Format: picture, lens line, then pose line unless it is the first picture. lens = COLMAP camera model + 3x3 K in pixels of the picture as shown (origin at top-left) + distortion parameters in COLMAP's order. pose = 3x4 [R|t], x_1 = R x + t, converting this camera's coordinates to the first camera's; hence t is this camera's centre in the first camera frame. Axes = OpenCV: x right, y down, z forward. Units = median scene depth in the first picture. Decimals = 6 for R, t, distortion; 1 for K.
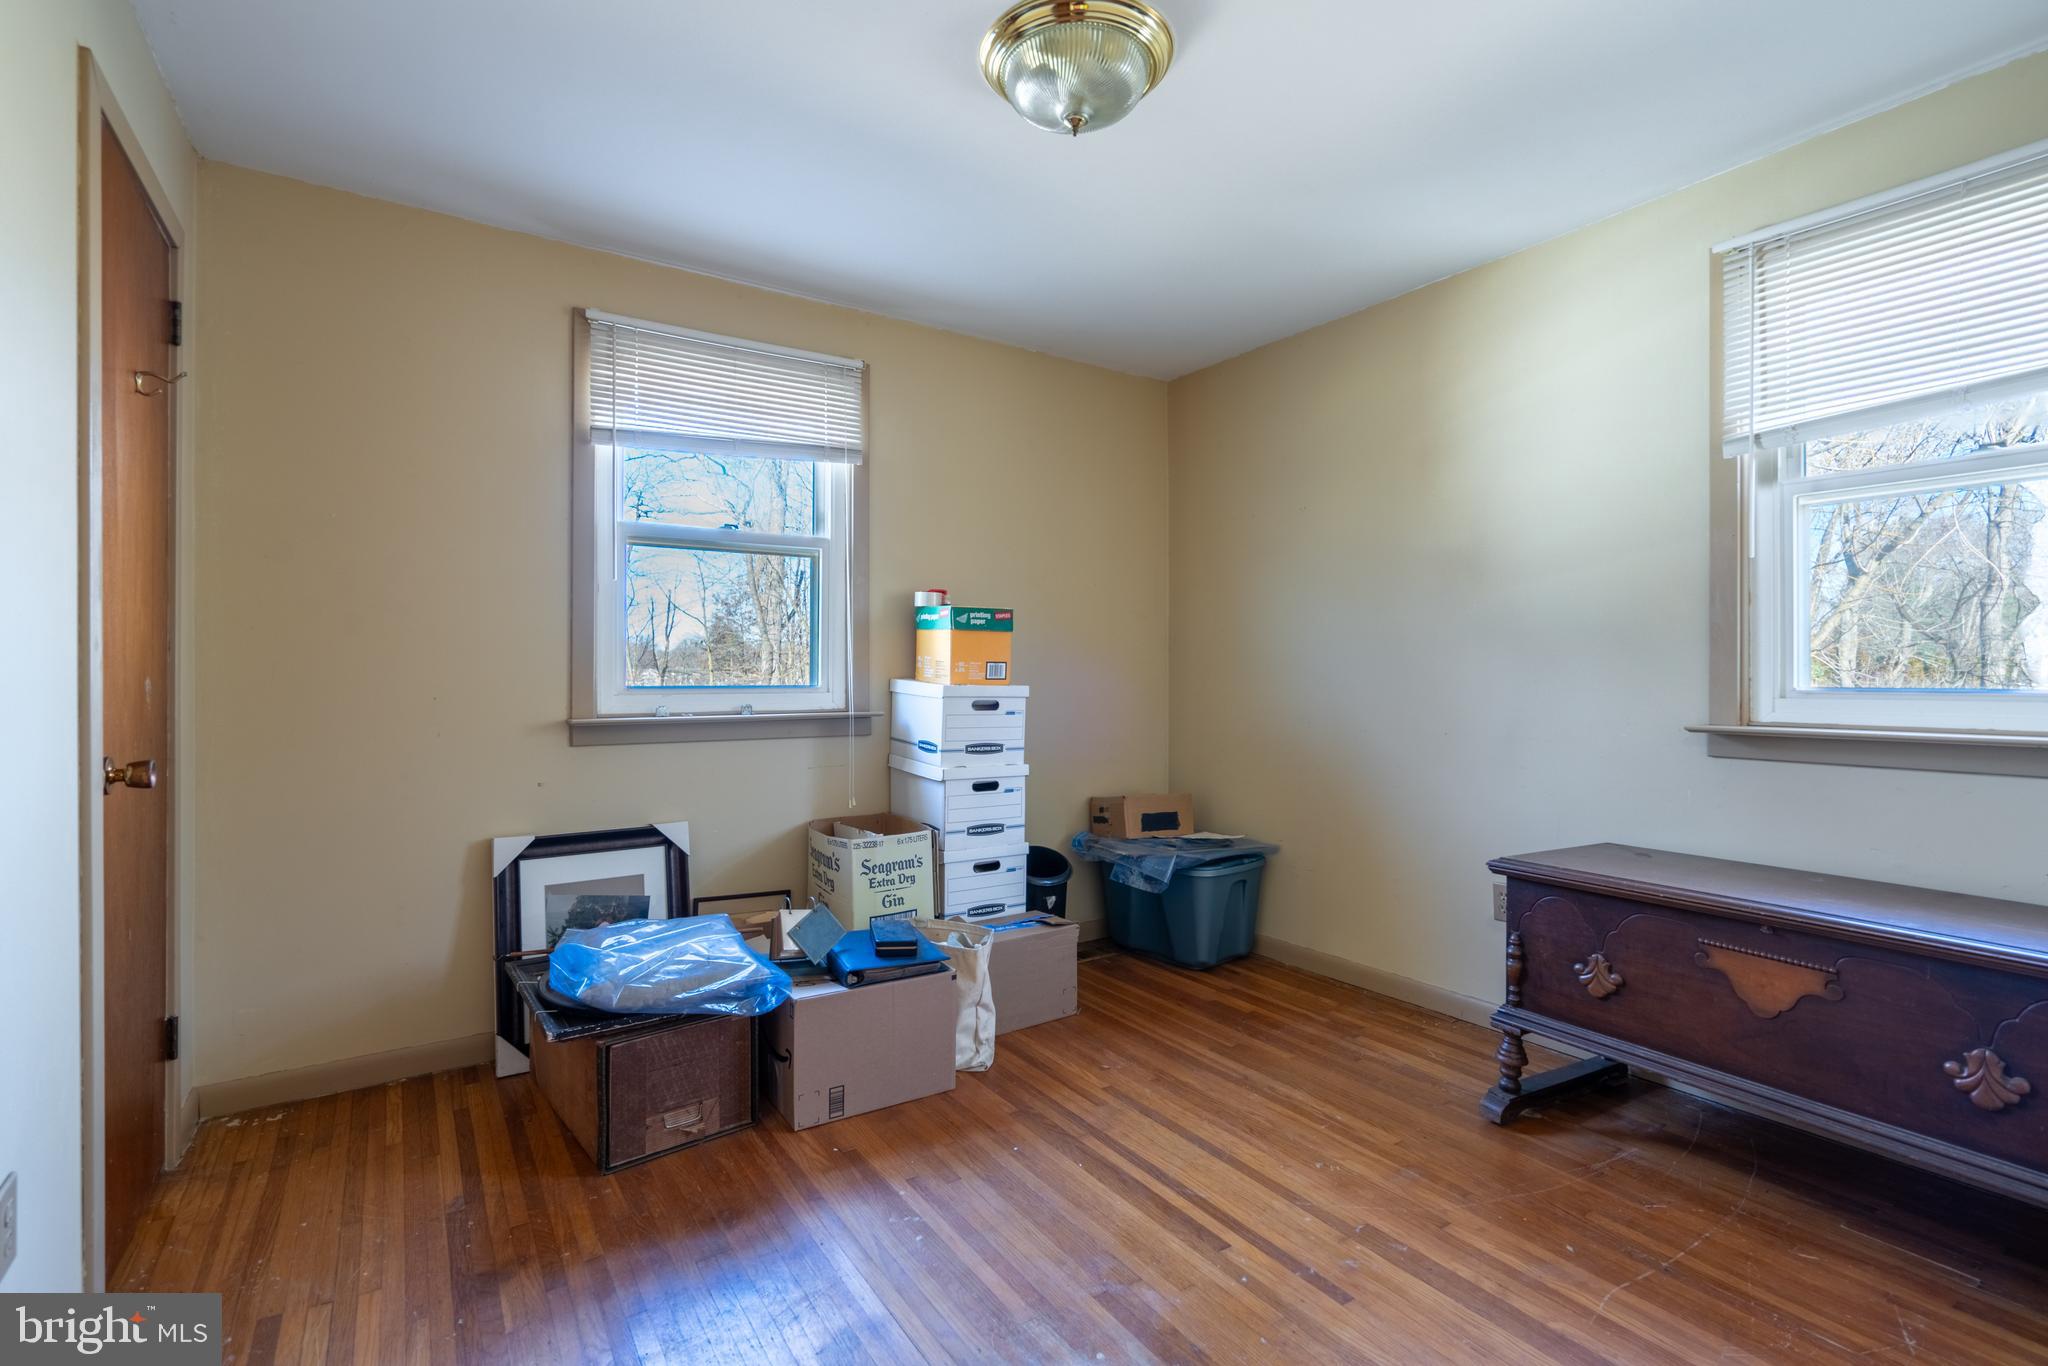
lens RADIAL K [[925.9, 0, 1023.1], [0, 925.9, 676.6], [0, 0, 1]] dist [0.002466, 0.000958]
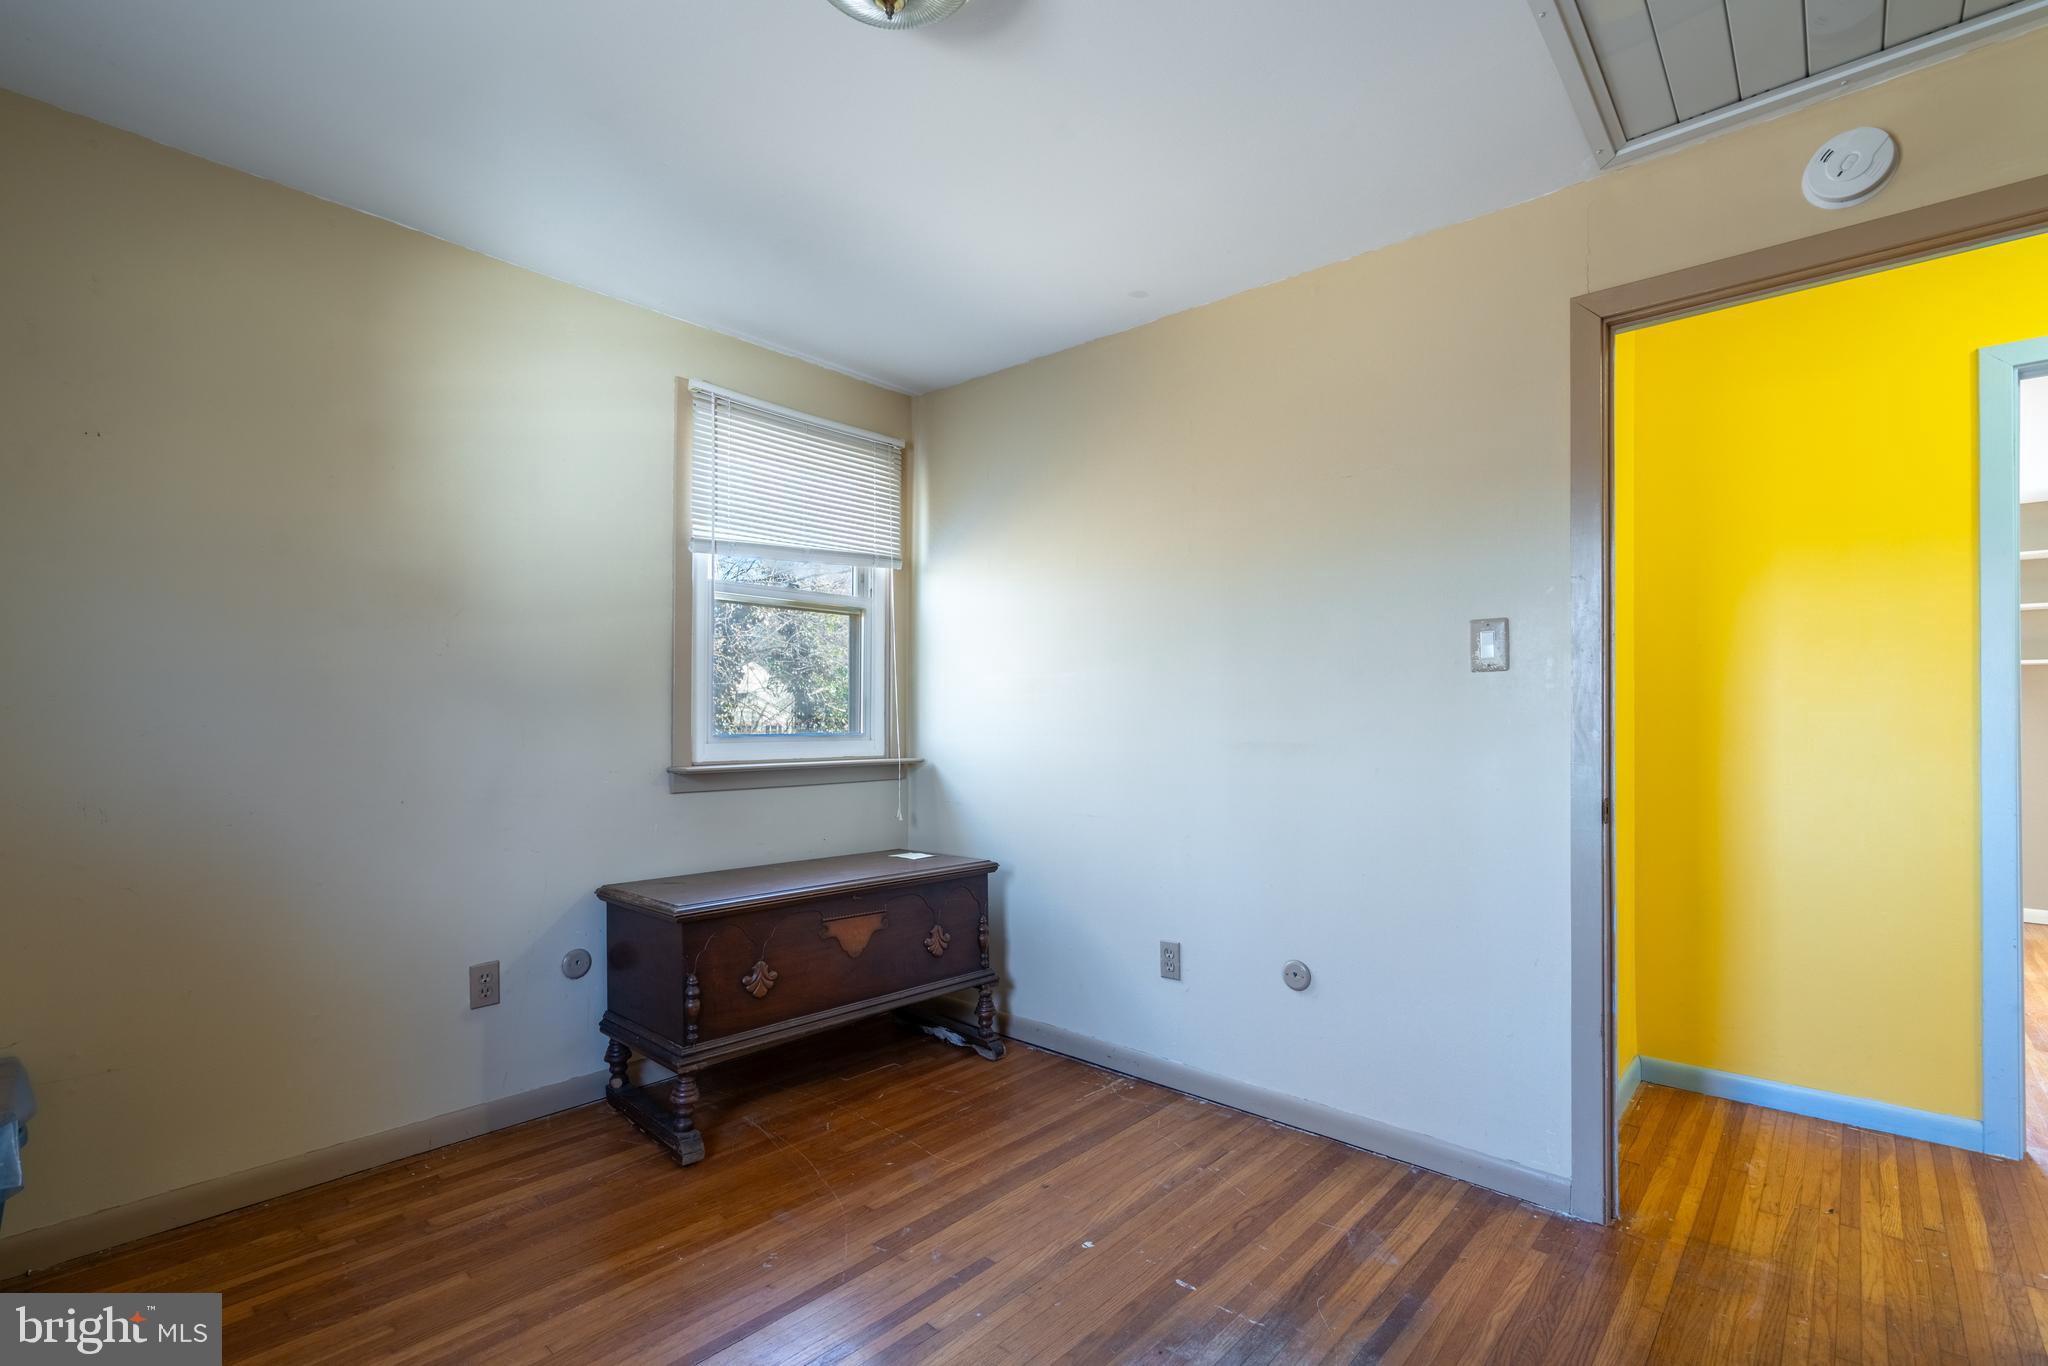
lens RADIAL K [[925.9, 0, 1031.4], [0, 925.9, 720.5], [0, 0, 1]] dist [0.002466, 0.000958]
pose [[-0.243216, 0.000045, 0.969972, -0.620910], [0.001638, 0.999999, 0.000365, -0.010193], [-0.969971, 0.001678, -0.243216, 0.951611]]
